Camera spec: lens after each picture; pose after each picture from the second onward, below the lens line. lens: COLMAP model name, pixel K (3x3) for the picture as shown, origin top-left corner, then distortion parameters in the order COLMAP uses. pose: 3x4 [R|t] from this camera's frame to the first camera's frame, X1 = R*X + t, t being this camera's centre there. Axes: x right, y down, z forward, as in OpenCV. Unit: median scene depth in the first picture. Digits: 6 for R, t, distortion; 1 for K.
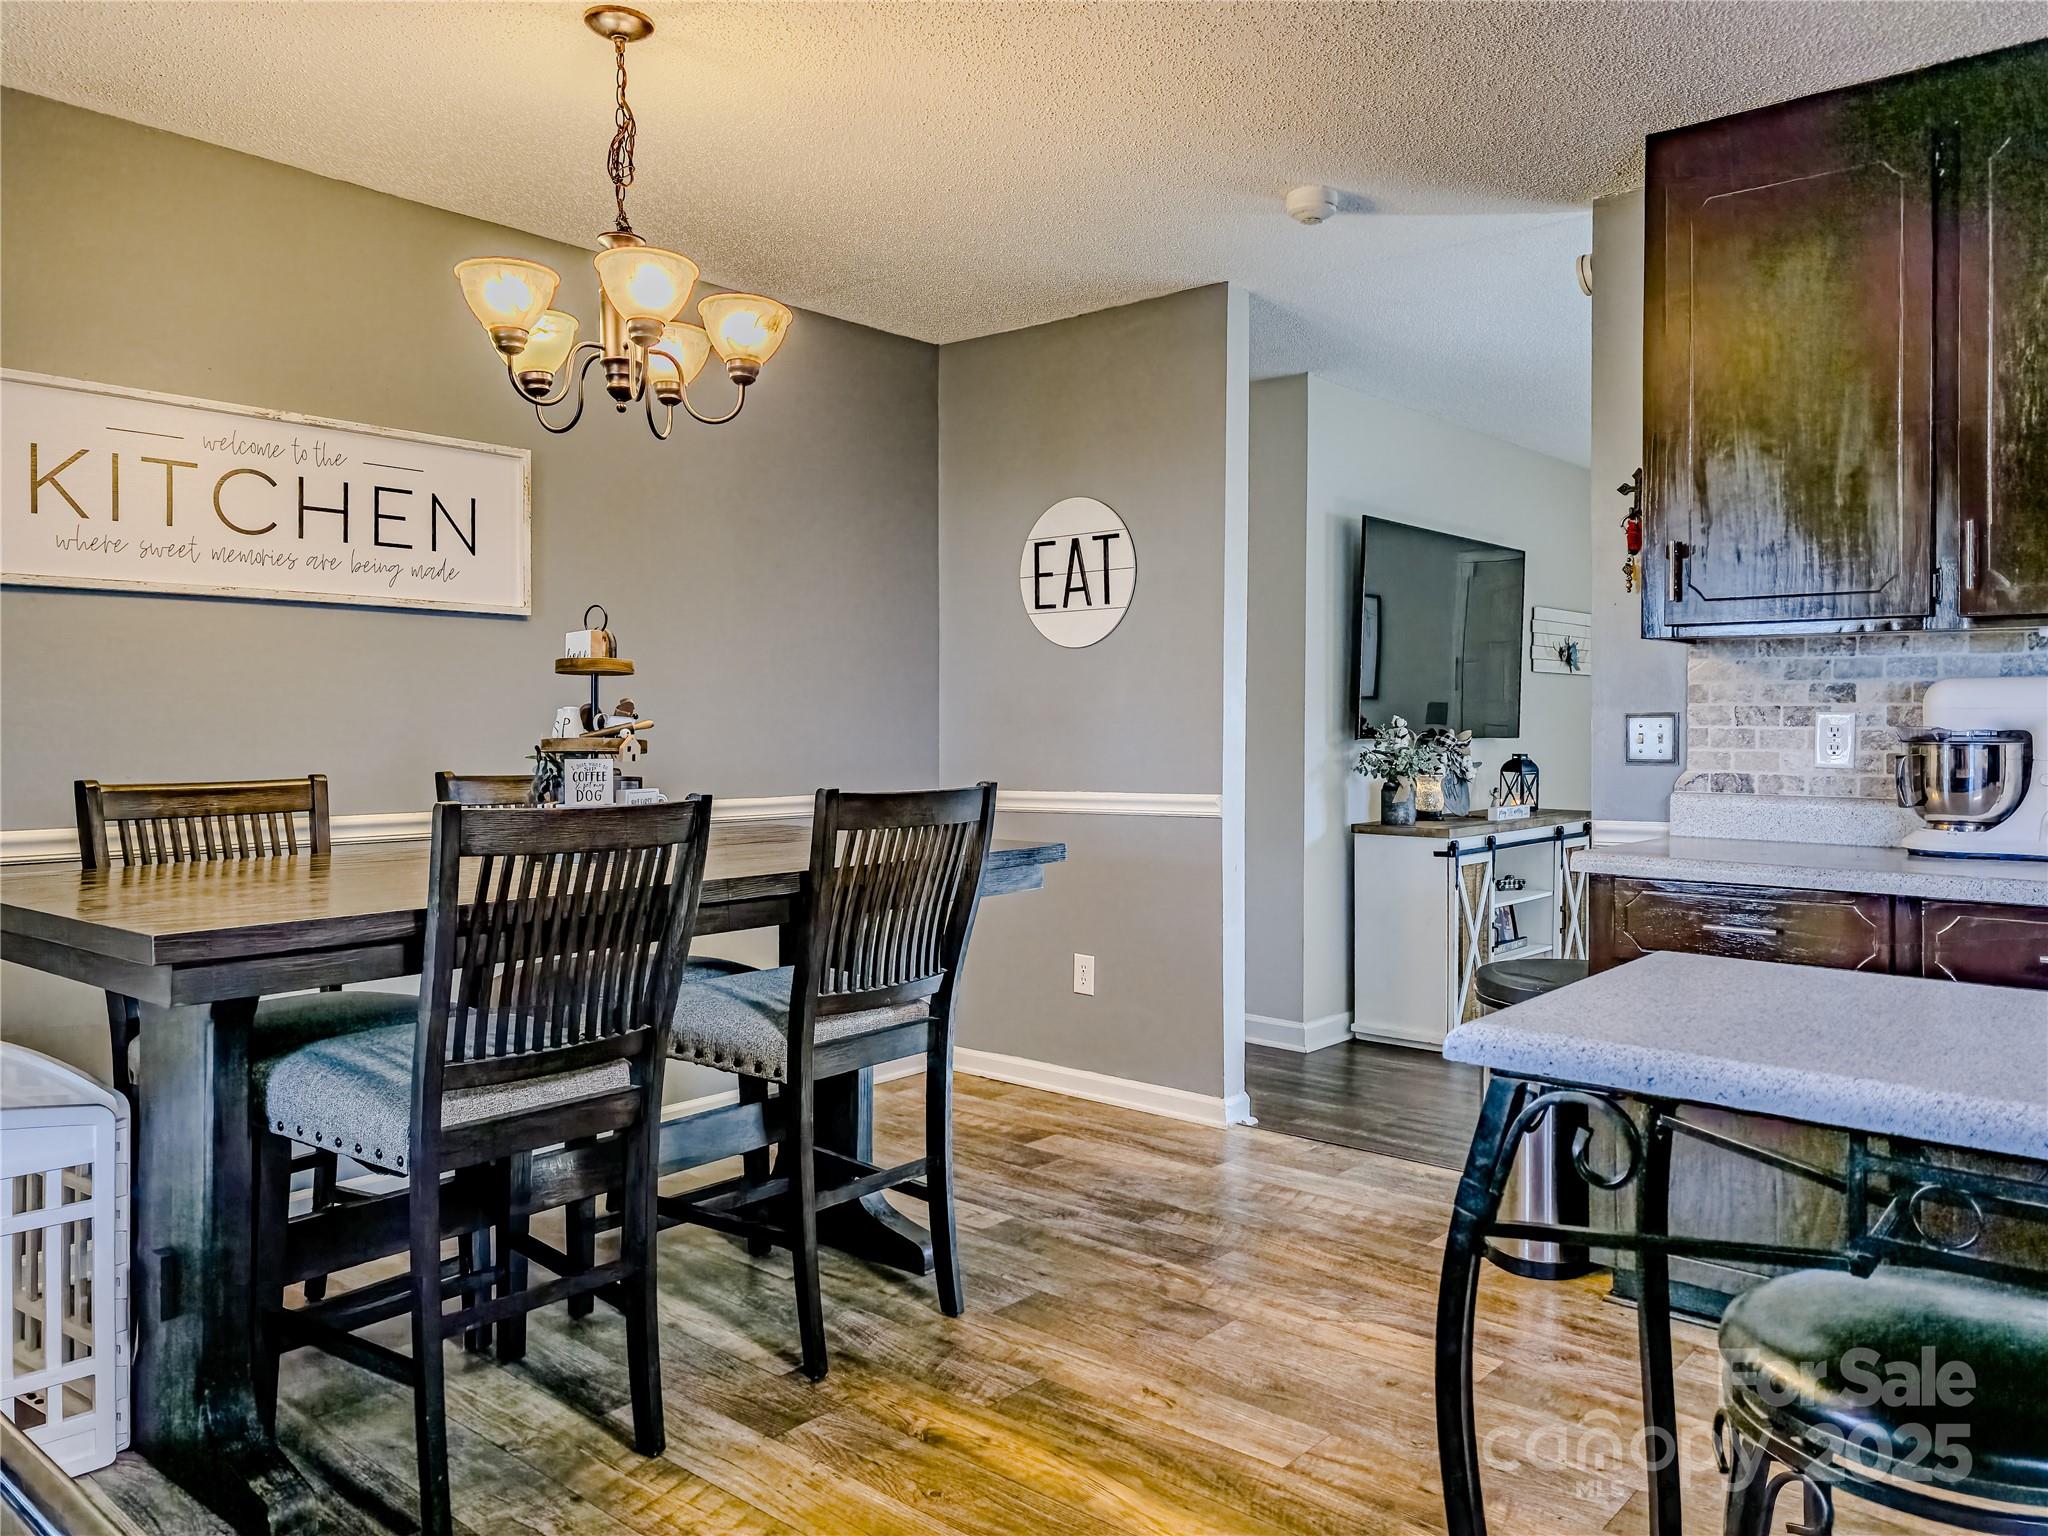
lens RADIAL K [[1457.4, 0, 1024.0], [0, 1457.4, 768.0], [0, 0, 1]] dist [-0.002218, -0.039018]
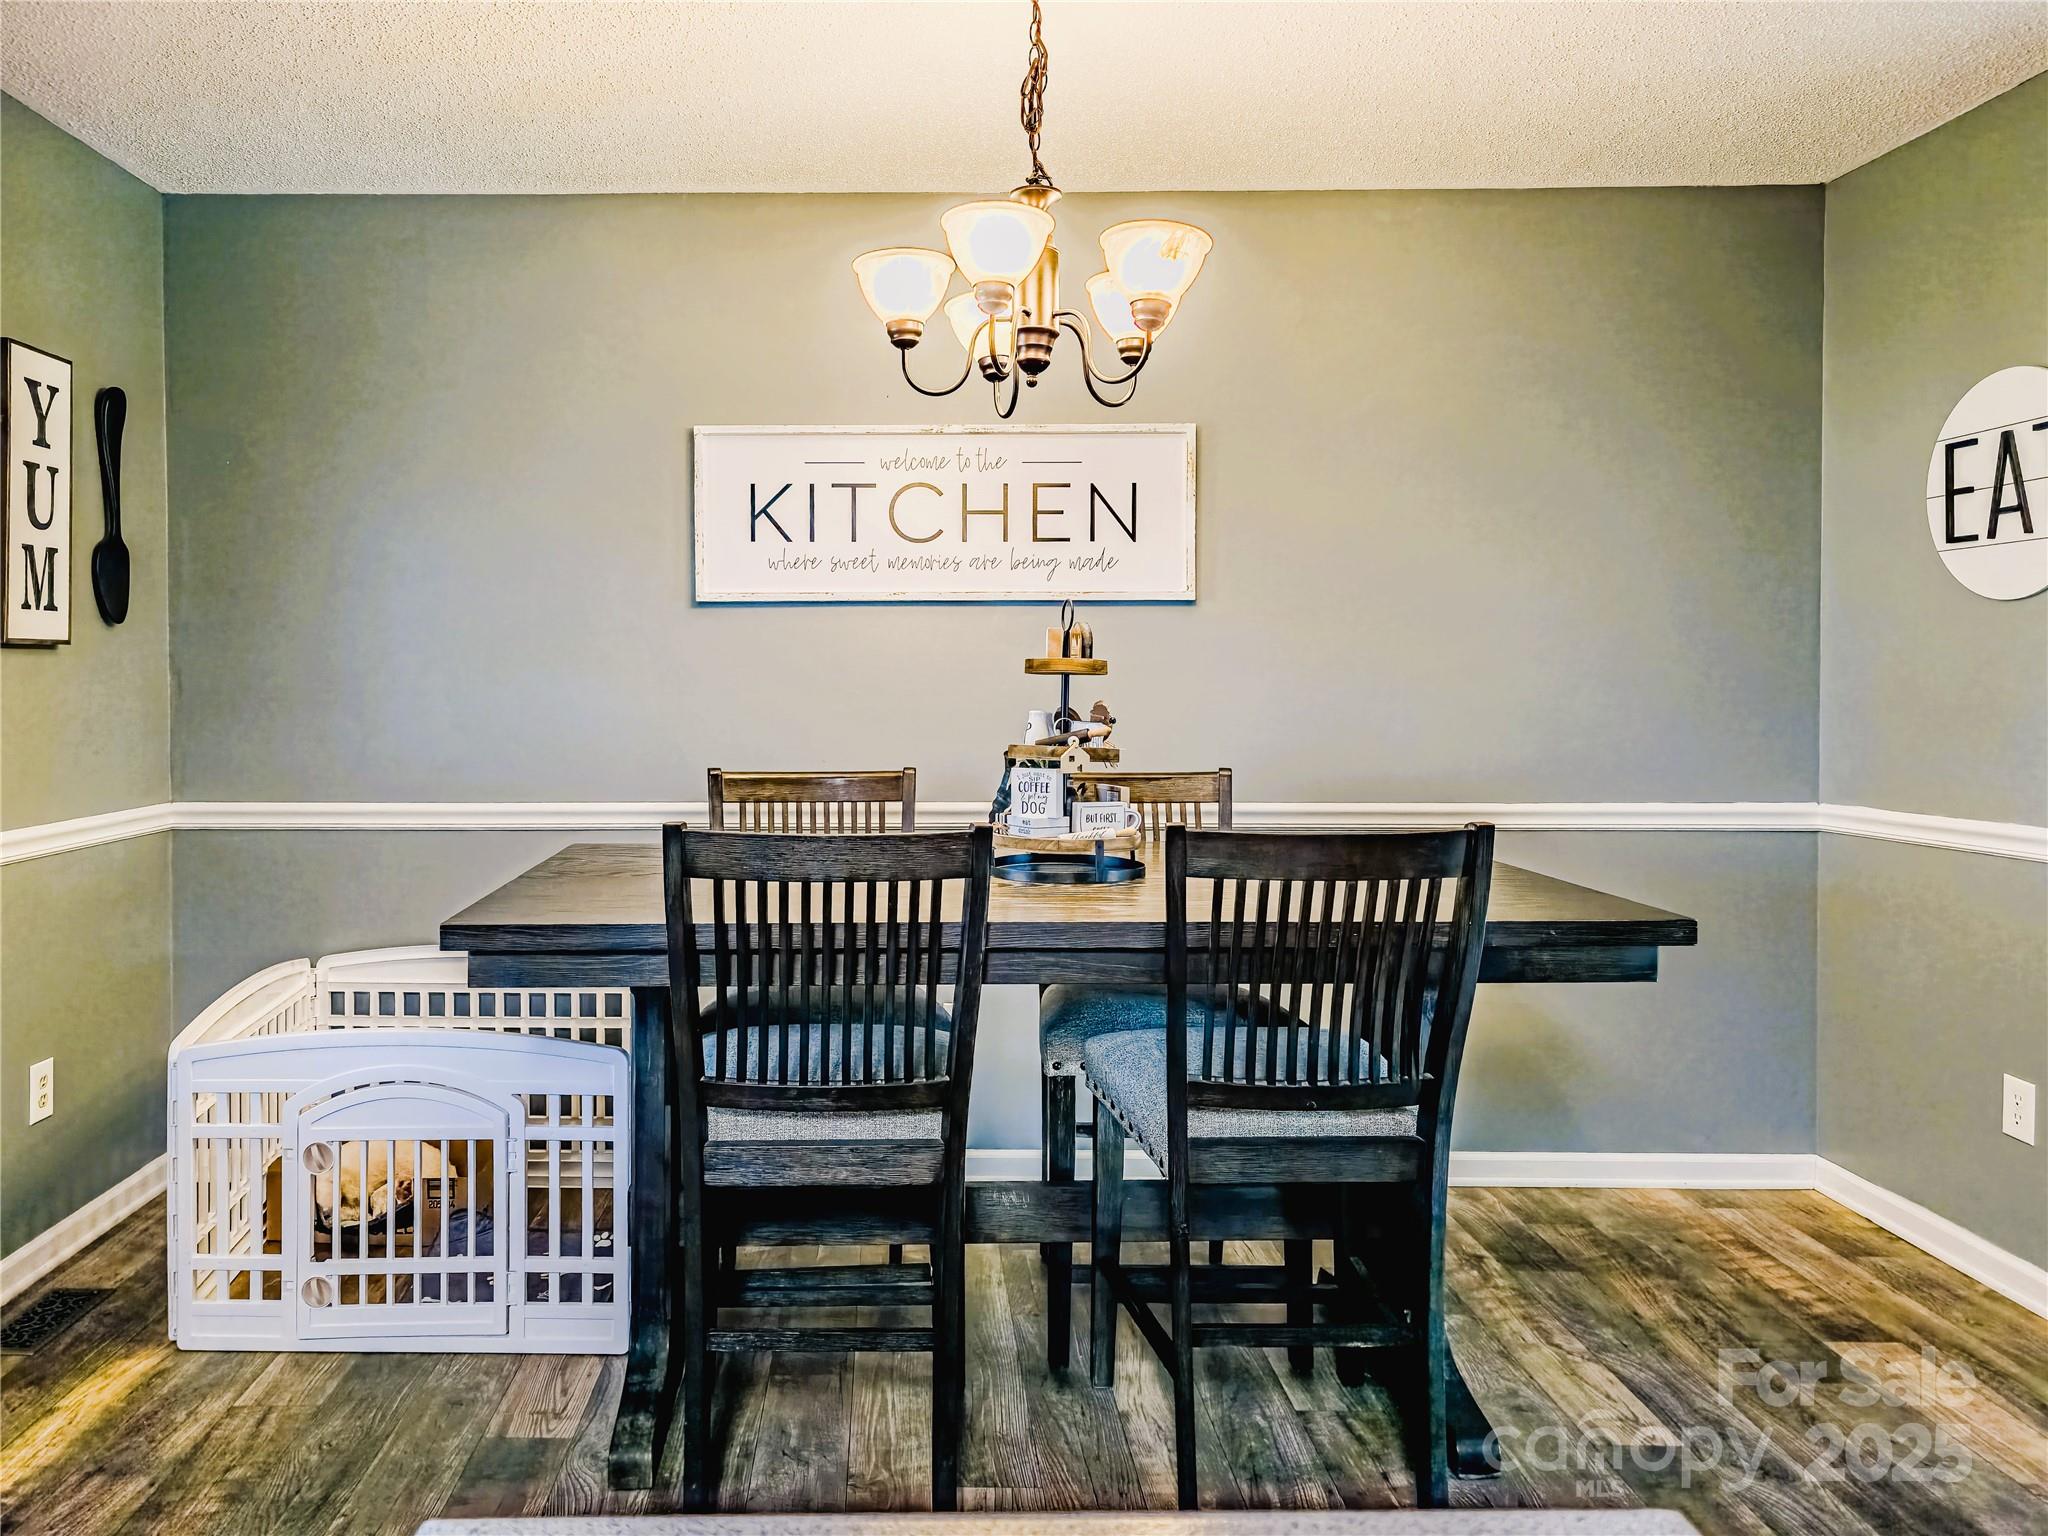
lens RADIAL K [[1426.1, 0, 1024.0], [0, 1426.1, 719.4], [0, 0, 1]] dist [0.000764, 0.000203]
pose [[0.637509, 0.022139, -0.770125, 0.345587], [-0.017977, 0.999742, 0.013859, -0.043530], [0.770234, 0.005009, 0.637742, 0.372639]]
